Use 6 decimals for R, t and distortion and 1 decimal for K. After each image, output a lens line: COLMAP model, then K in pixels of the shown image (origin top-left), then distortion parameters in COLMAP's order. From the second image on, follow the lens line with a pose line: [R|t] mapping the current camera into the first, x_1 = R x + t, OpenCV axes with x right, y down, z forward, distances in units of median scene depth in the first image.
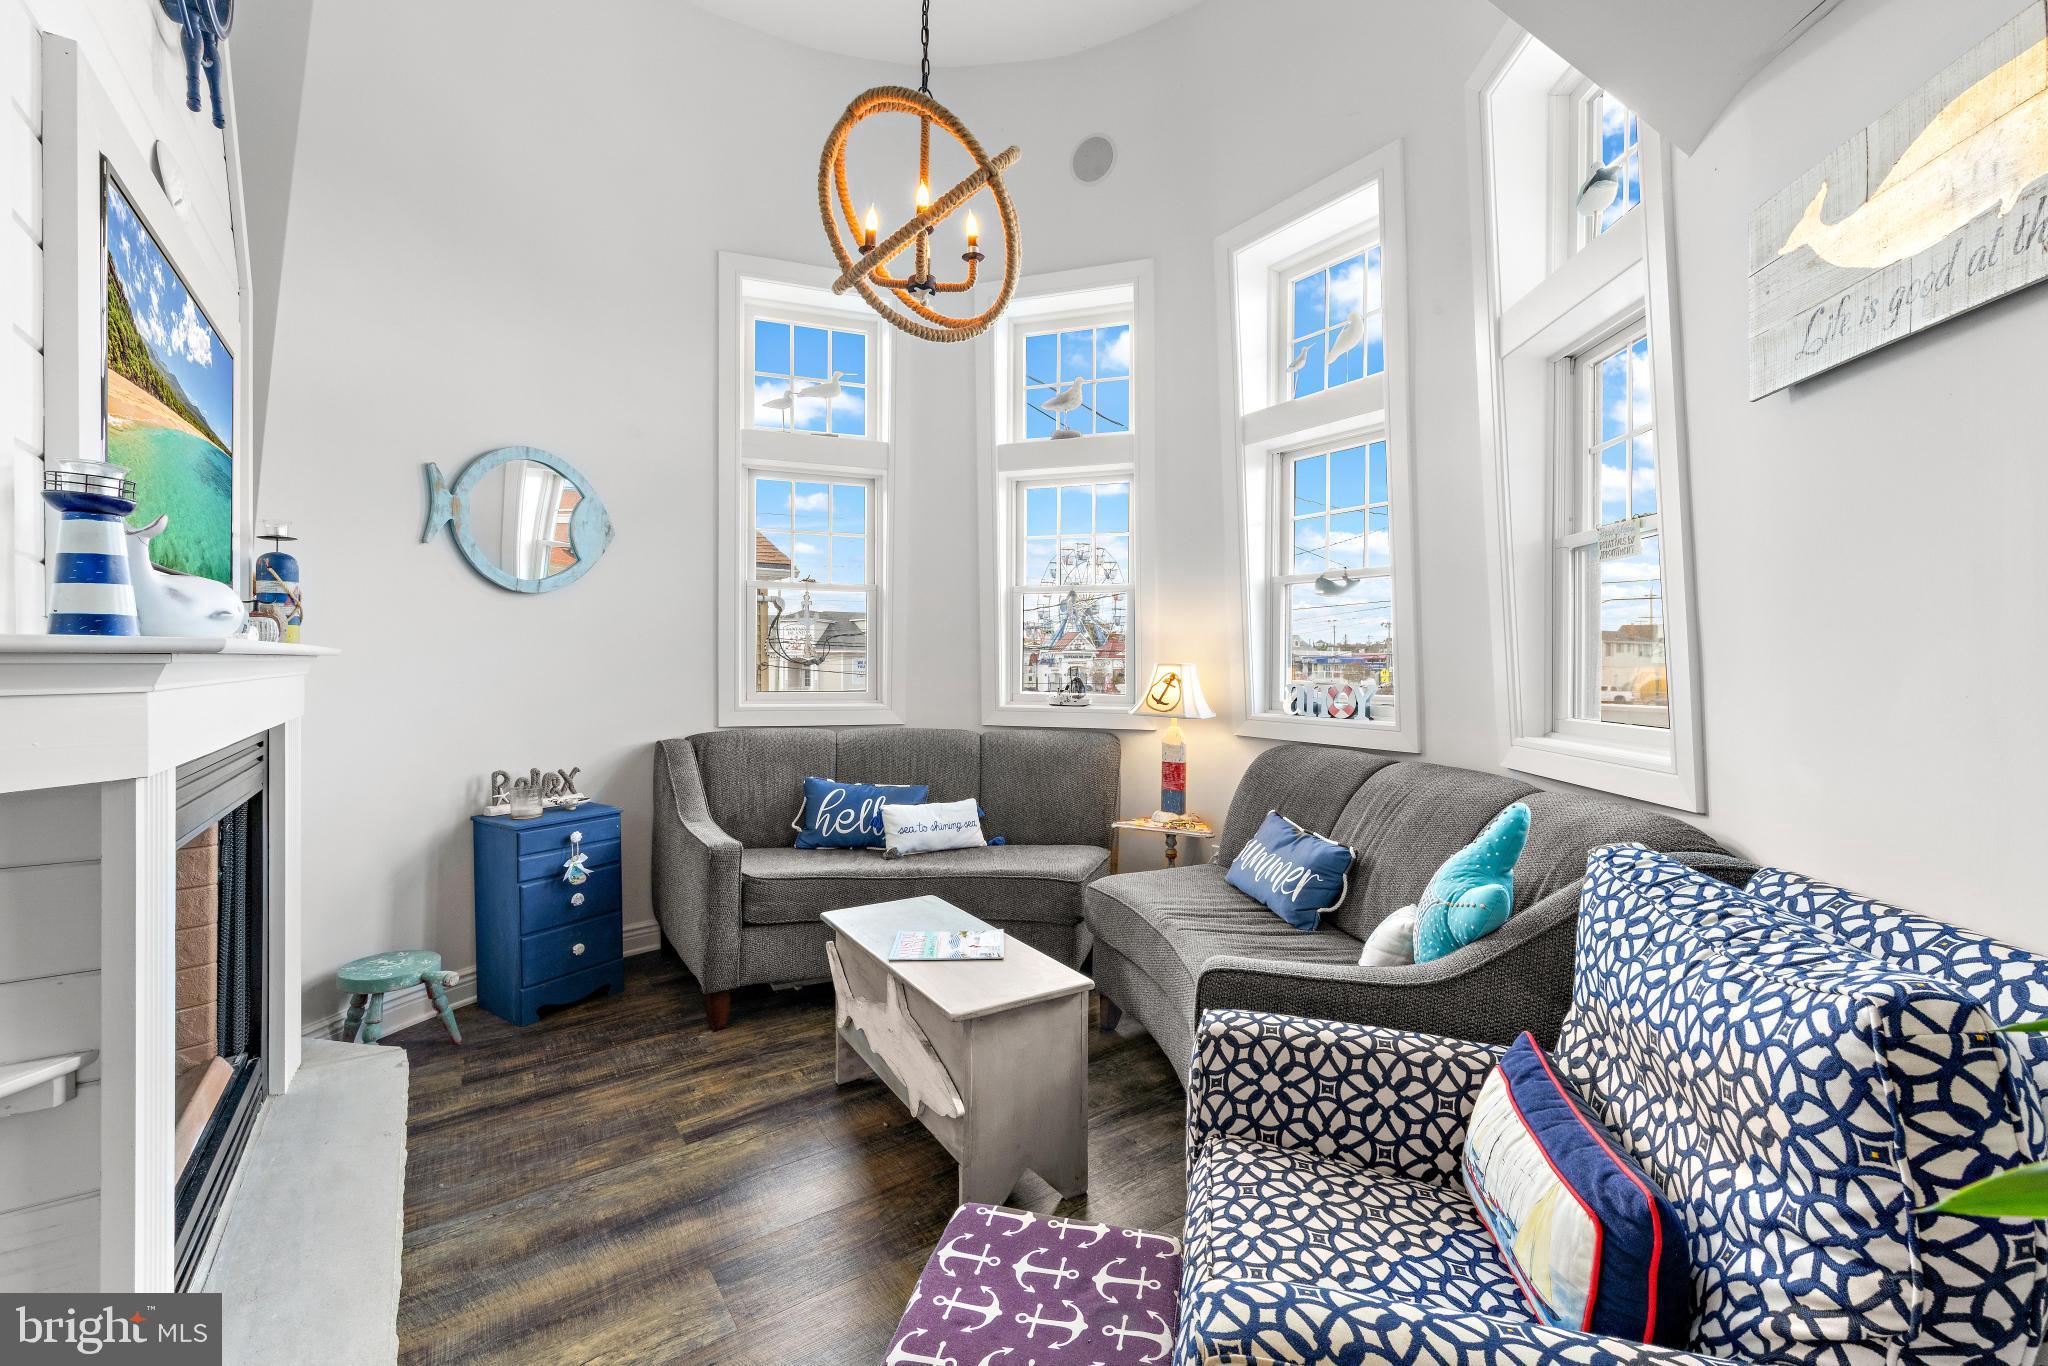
lens RADIAL K [[867.7, 0, 1024.1], [0, 867.7, 660.8], [0, 0, 1]] dist [0.009794, 0.000091]
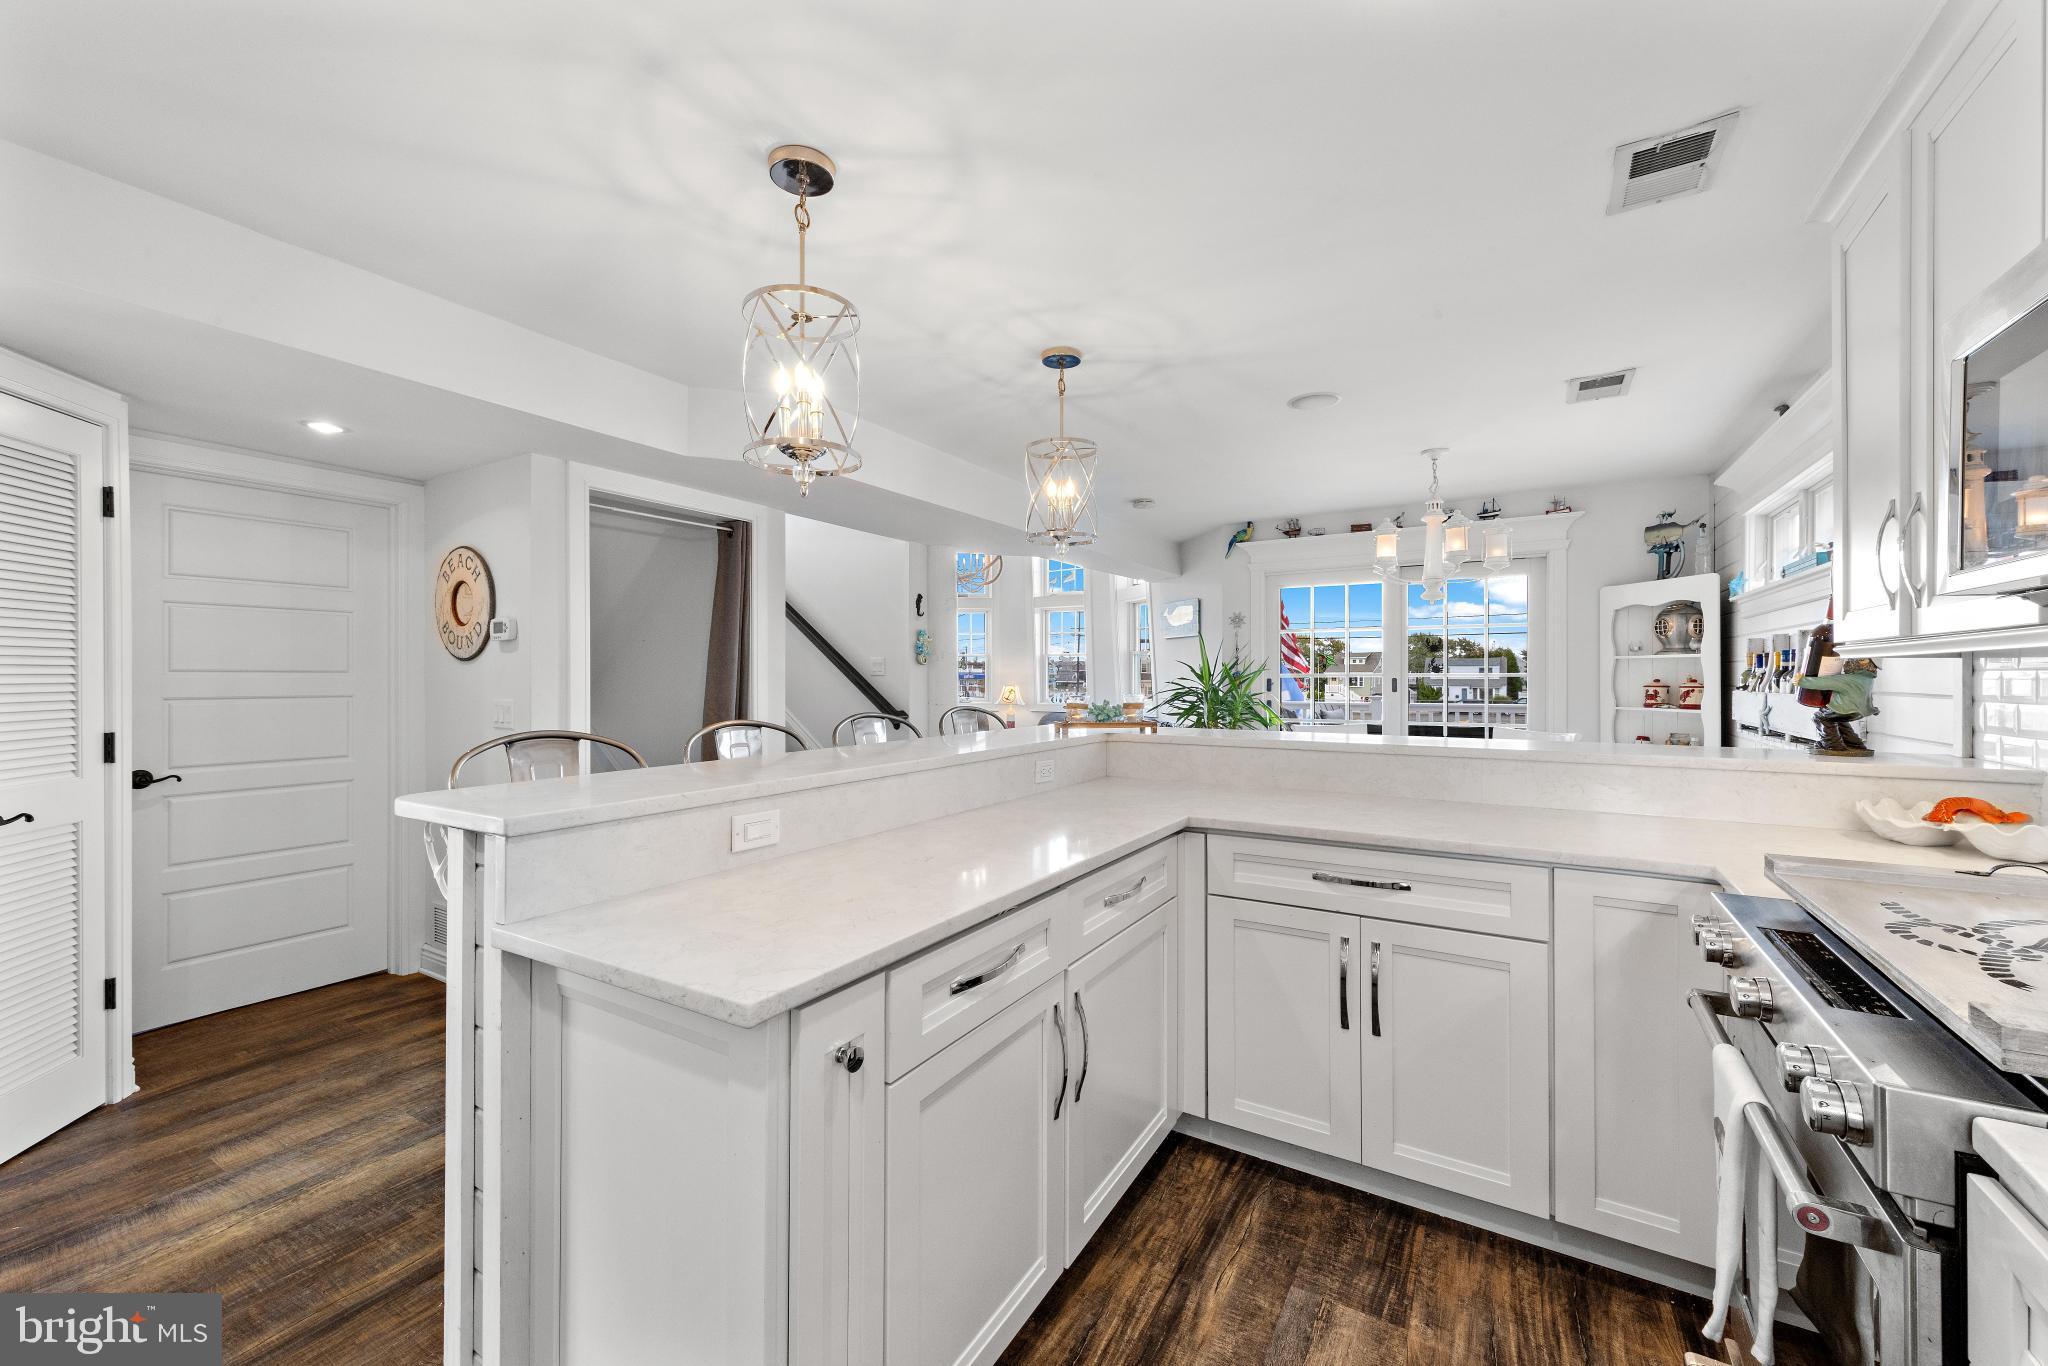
lens RADIAL K [[800.2, 0, 1029.7], [0, 800.2, 675.8], [0, 0, 1]] dist [0.001262, 0.000015]
pose [[0.910425, -0.002643, 0.413667, -0.846132], [0.003065, 0.999995, -0.000356, -0.026545], [-0.413664, 0.001592, 0.910428, -1.372785]]
